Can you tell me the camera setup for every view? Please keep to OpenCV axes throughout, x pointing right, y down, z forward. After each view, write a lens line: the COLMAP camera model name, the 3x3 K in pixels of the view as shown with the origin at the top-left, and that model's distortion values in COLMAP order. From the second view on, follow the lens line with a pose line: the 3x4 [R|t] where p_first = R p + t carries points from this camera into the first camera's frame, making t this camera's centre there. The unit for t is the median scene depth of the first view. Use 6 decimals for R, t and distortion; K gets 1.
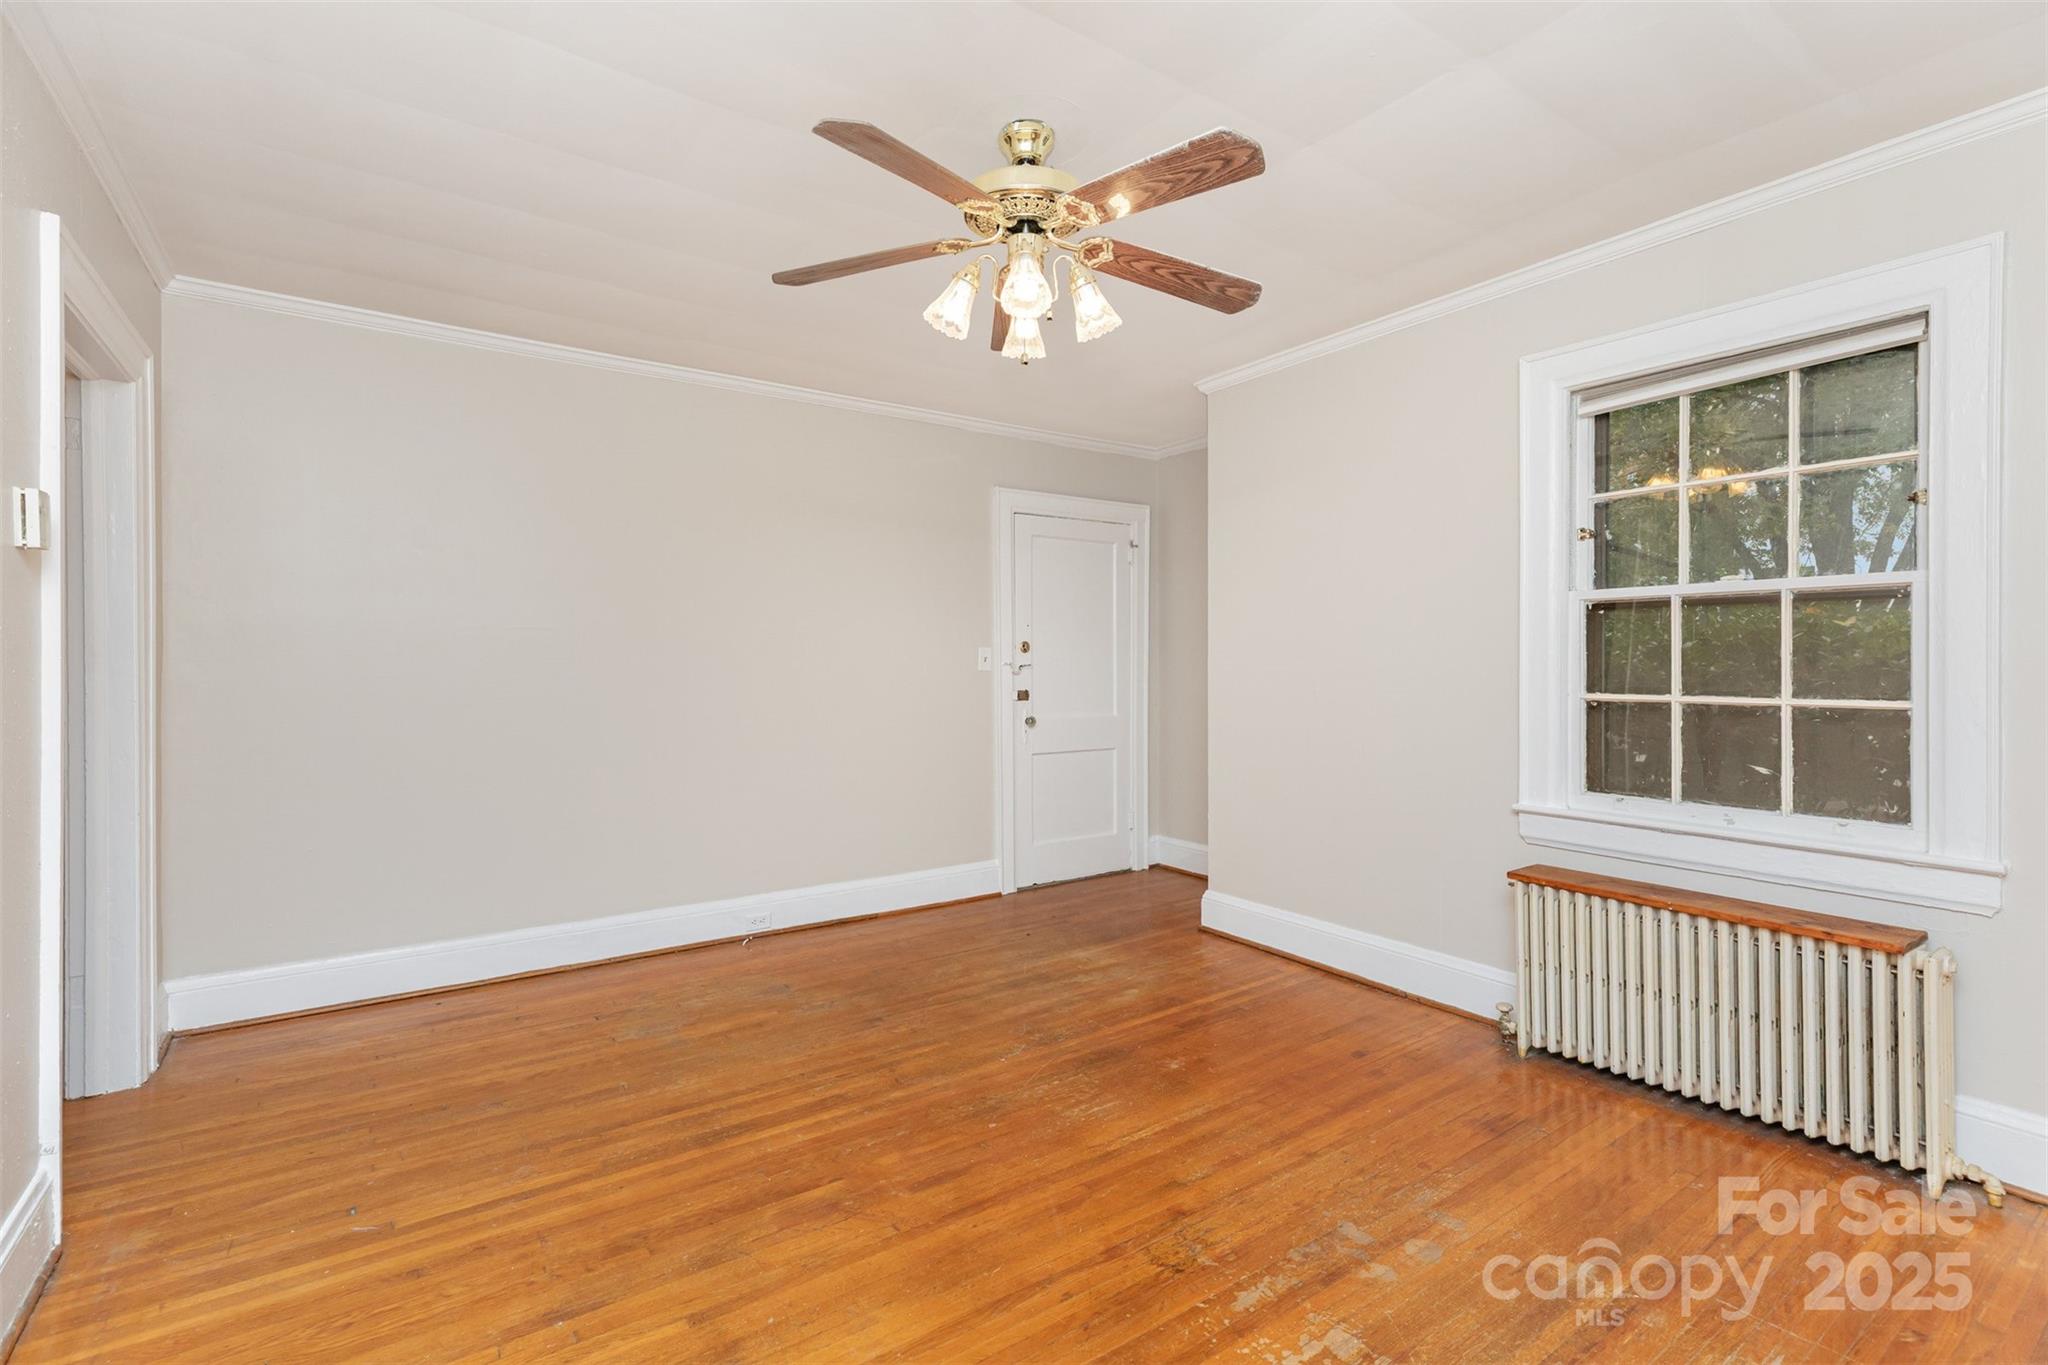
lens RADIAL K [[927.0, 0, 1015.8], [0, 927.0, 667.5], [0, 0, 1]] dist [0.011929, -0.000938]
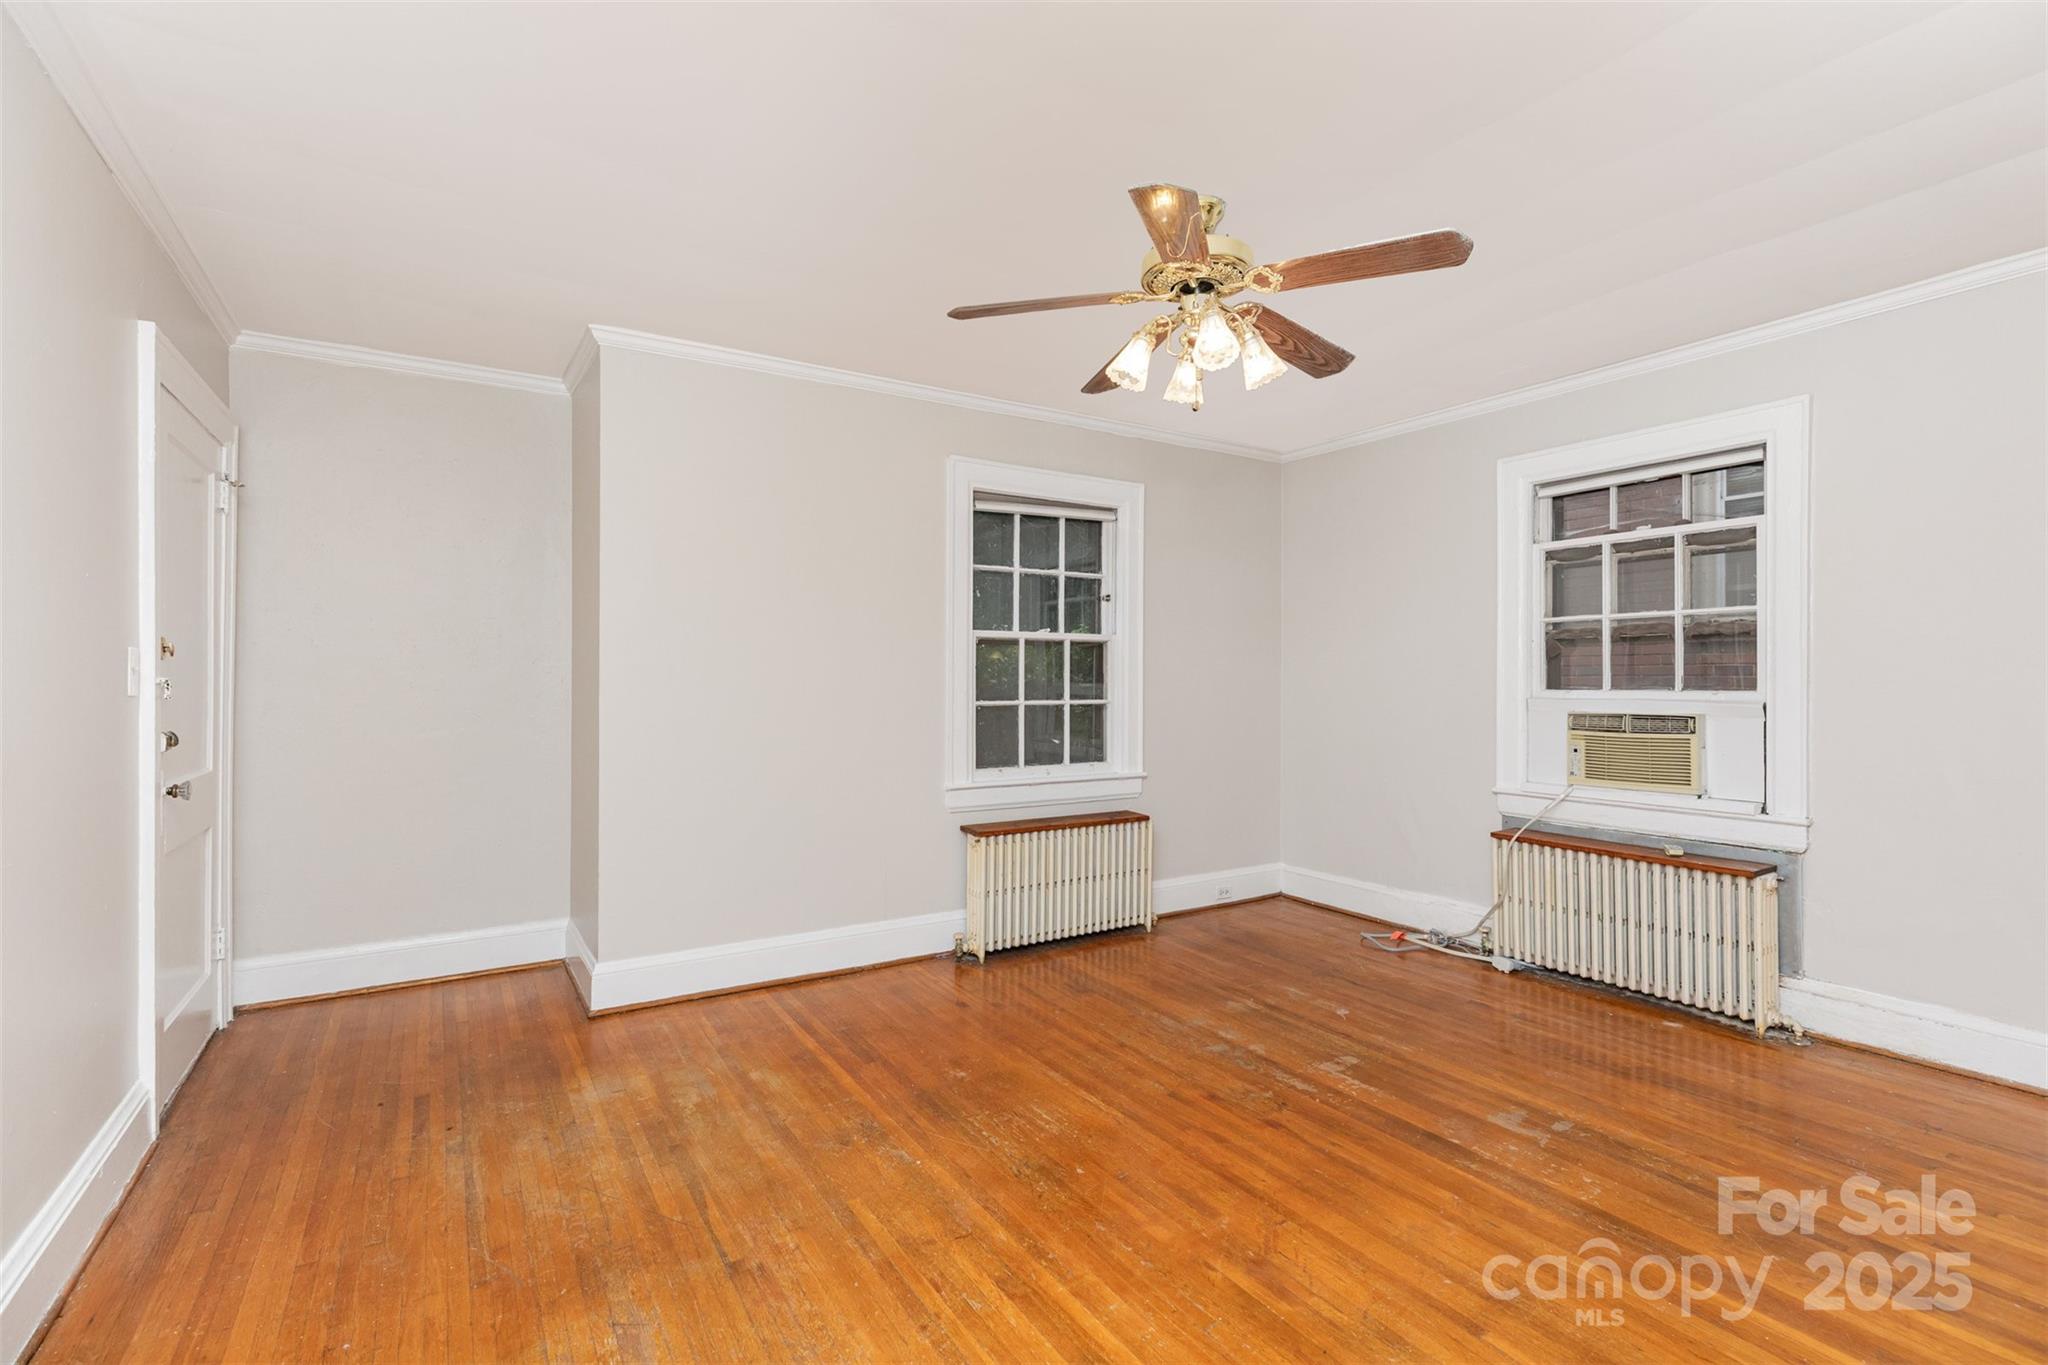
lens RADIAL K [[927.0, 0, 1015.8], [0, 927.0, 667.5], [0, 0, 1]] dist [0.011929, -0.000938]
pose [[0.050067, 0.016204, 0.998614, -0.873248], [0.002590, 0.999863, -0.016354, -0.001243], [-0.998742, 0.003405, 0.050019, 0.908744]]
